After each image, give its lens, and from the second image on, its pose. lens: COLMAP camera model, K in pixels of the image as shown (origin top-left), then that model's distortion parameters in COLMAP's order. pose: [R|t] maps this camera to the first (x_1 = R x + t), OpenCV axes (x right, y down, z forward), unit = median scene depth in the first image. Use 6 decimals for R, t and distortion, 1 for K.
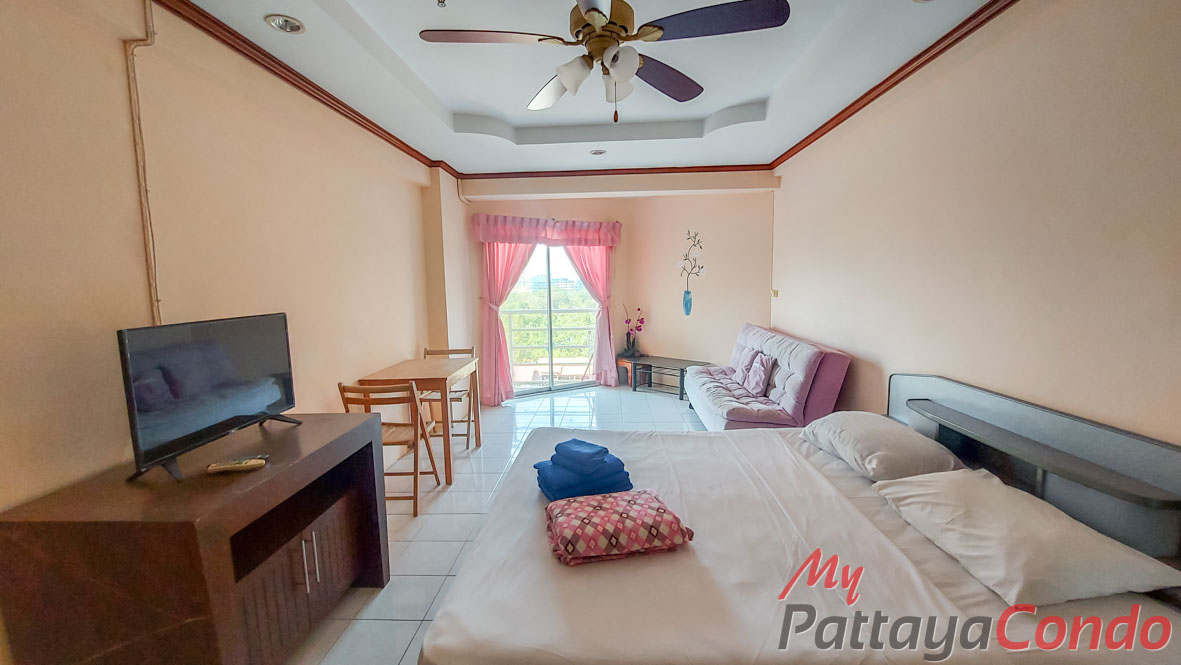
lens RADIAL K [[468.8, 0, 590.5], [0, 468.8, 332.5], [0, 0, 1]] dist [-0.011249, -0.000452]
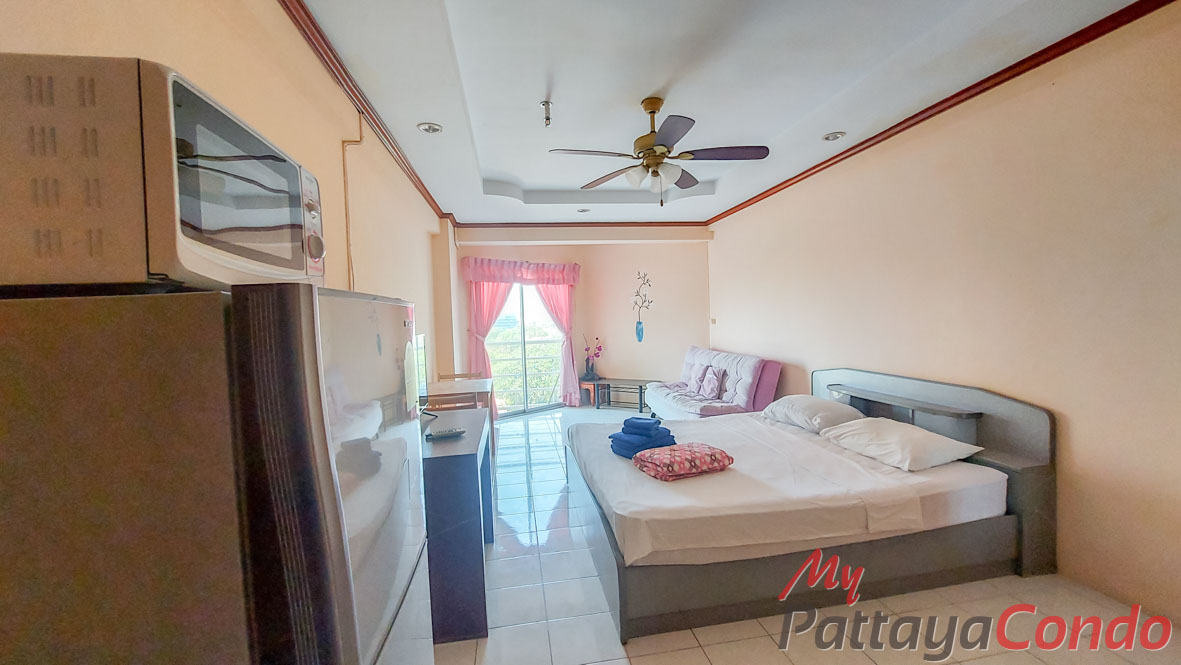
lens RADIAL K [[468.8, 0, 590.5], [0, 468.8, 332.5], [0, 0, 1]] dist [-0.011249, -0.000452]
pose [[0.978725, -0.022656, 0.203921, -0.197381], [0.039207, 0.996222, -0.077489, 0.033560], [-0.201395, 0.083835, 0.975916, -0.174958]]
